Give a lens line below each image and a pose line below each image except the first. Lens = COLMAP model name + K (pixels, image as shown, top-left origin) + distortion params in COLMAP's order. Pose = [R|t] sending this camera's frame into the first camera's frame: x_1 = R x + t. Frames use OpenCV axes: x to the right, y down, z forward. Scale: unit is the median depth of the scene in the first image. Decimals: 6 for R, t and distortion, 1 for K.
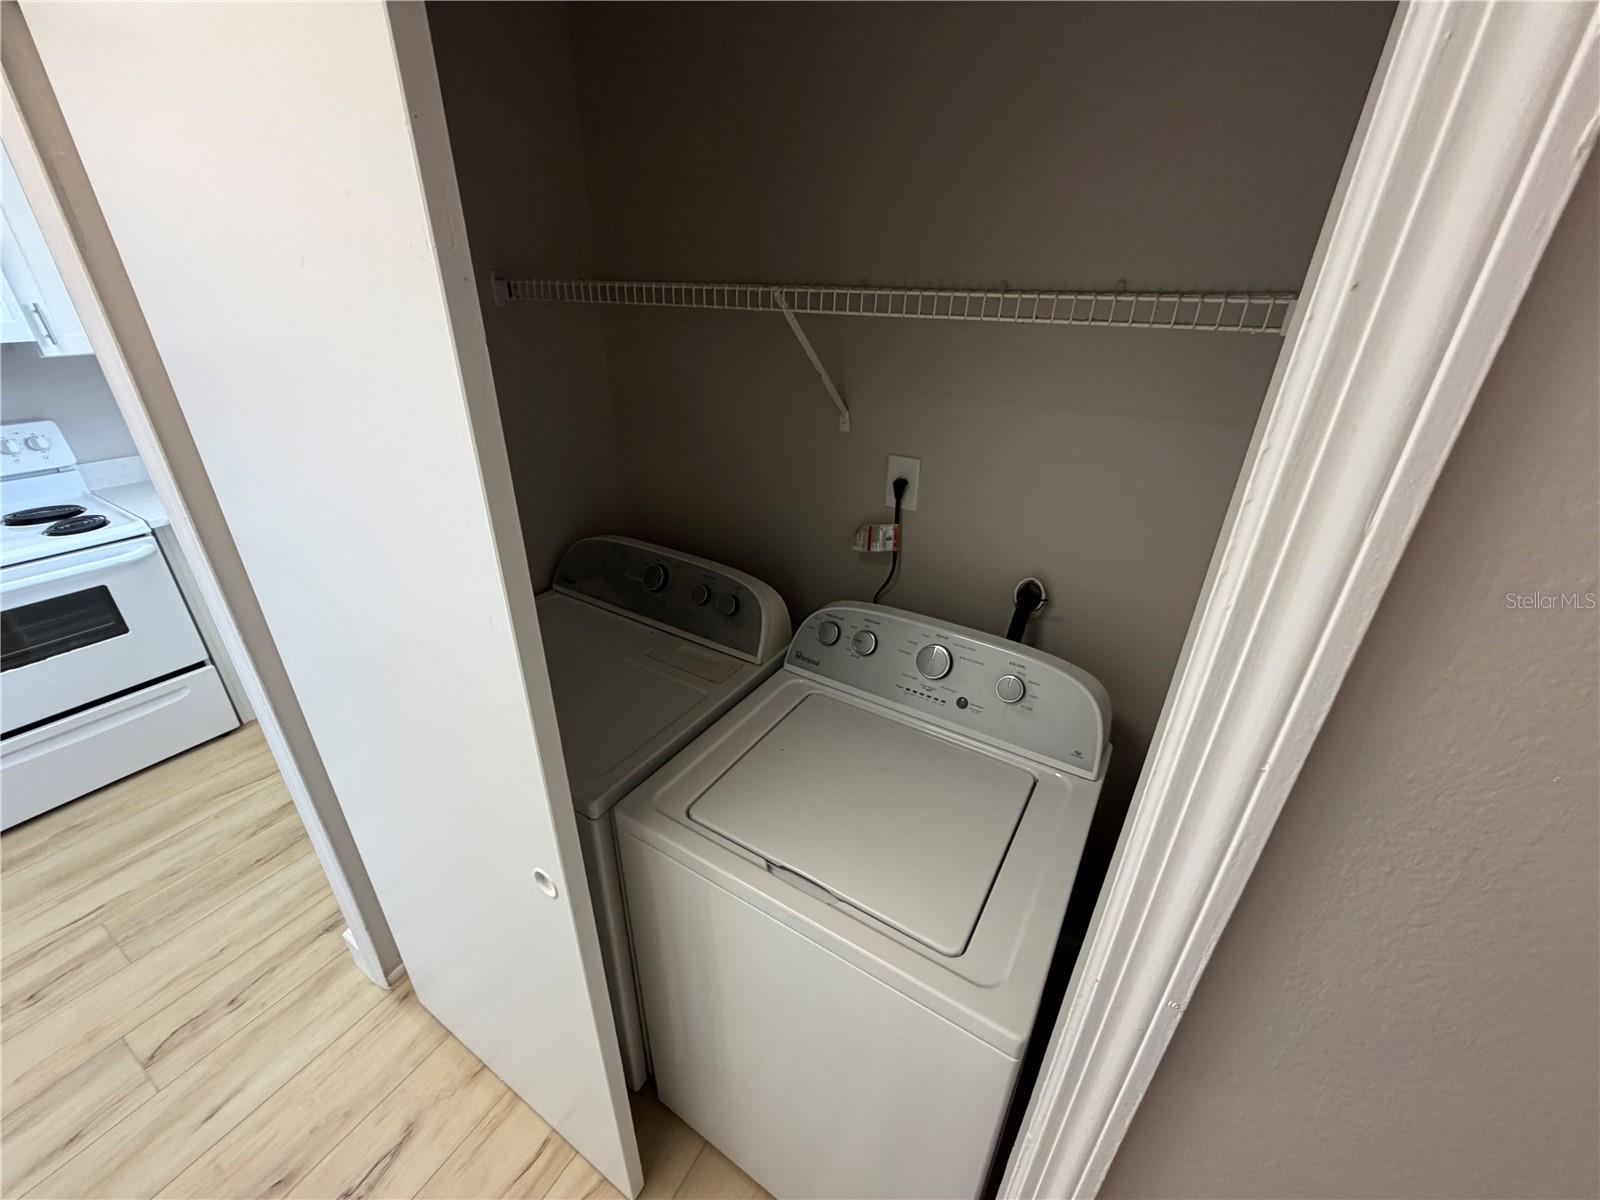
lens RADIAL K [[635.2, 0, 796.1], [0, 635.2, 598.5], [0, 0, 1]] dist [-0.000467, 0.000059]
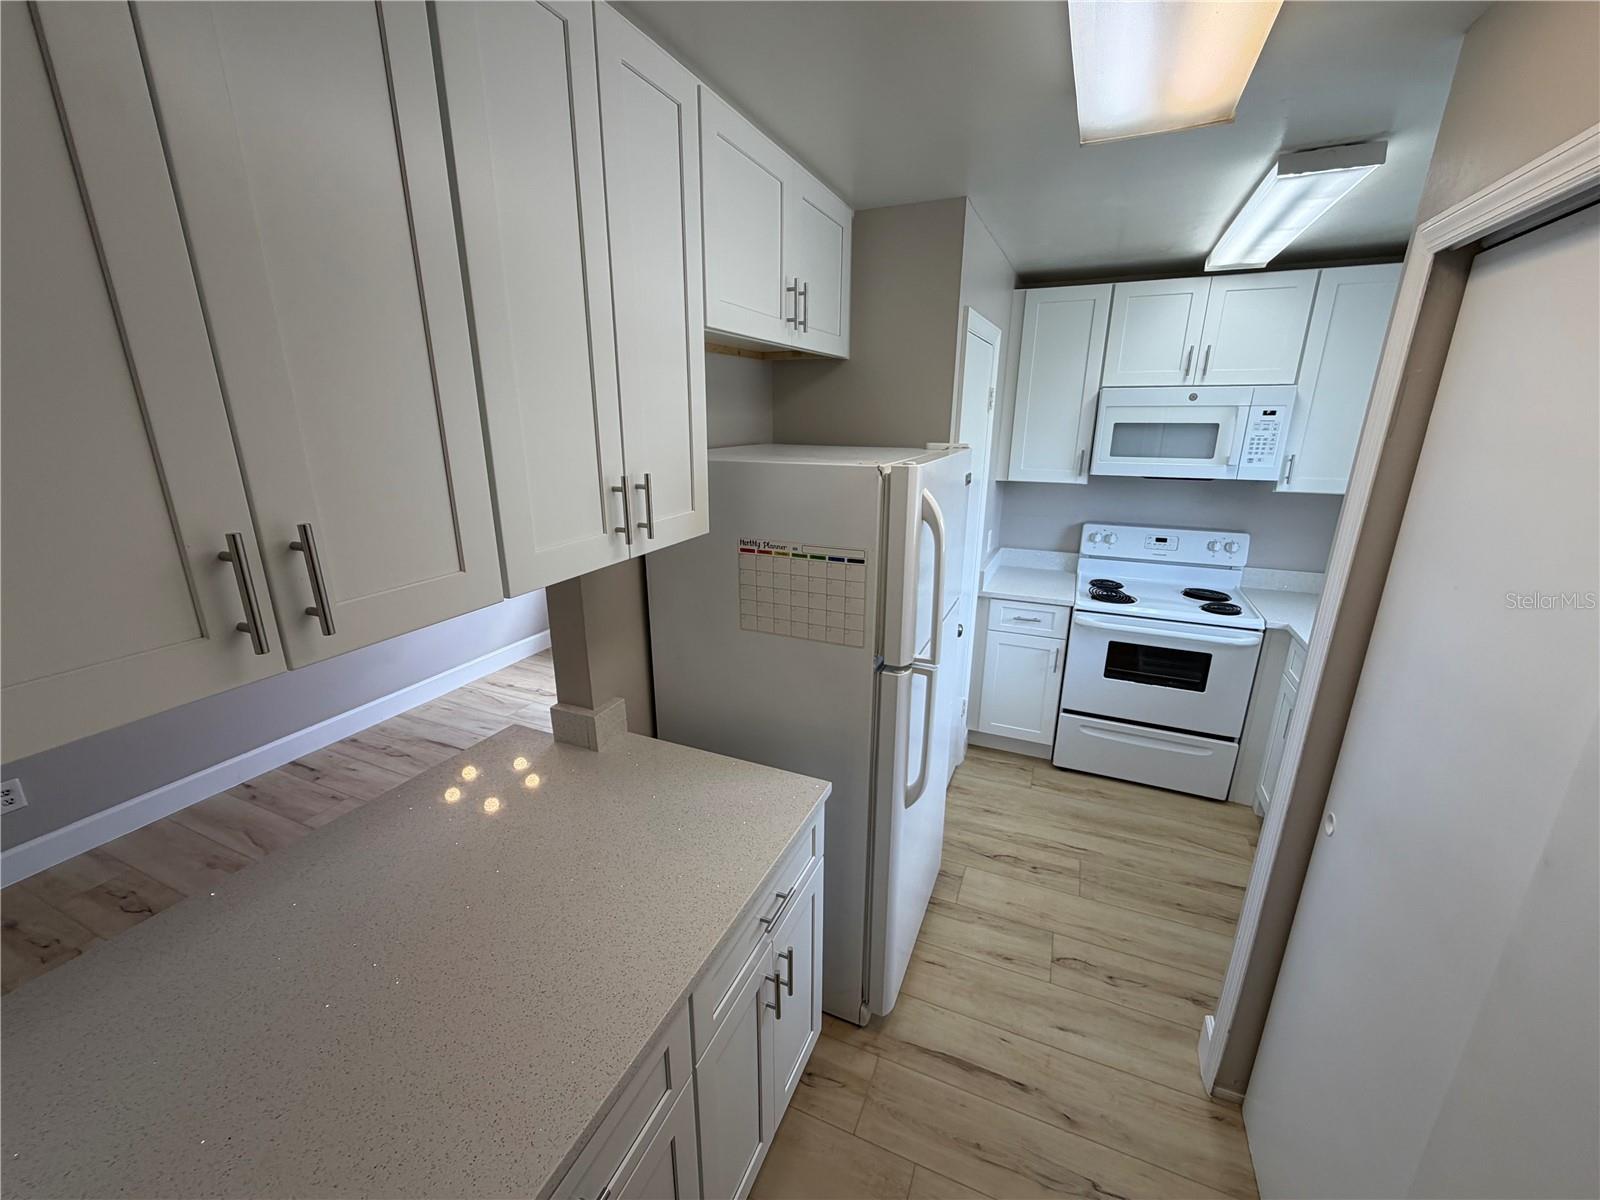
lens RADIAL K [[635.2, 0, 792.4], [0, 635.2, 602.2], [0, 0, 1]] dist [-0.000467, 0.000059]
pose [[0.125944, 0.270701, -0.954389, 0.026631], [-0.443312, 0.876006, 0.189968, 0.020998], [0.887475, 0.399167, 0.230333, -0.124612]]
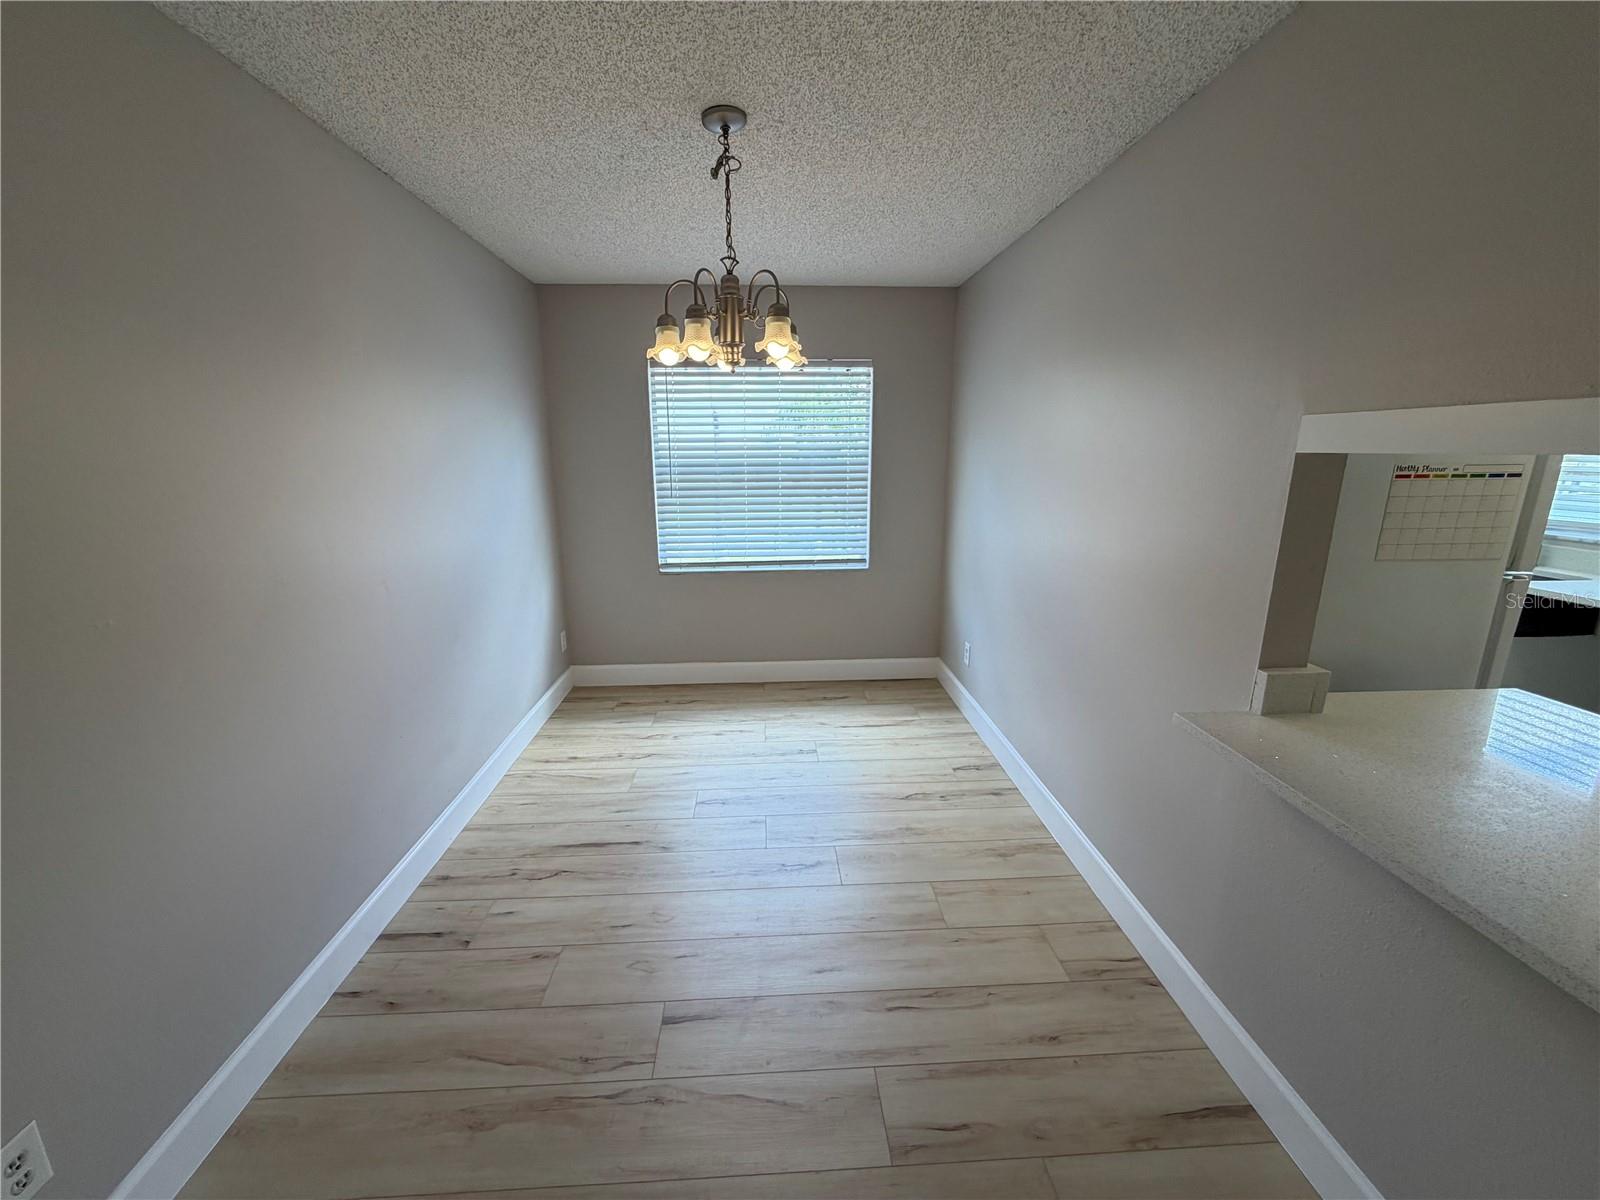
lens RADIAL K [[635.2, 0, 796.8], [0, 635.2, 605.0], [0, 0, 1]] dist [-0.000467, 0.000059]
pose [[0.561722, 0.180886, -0.807310, -1.363281], [-0.358922, 0.932475, -0.040806, 1.480500], [0.745415, 0.312683, 0.588715, -2.342326]]
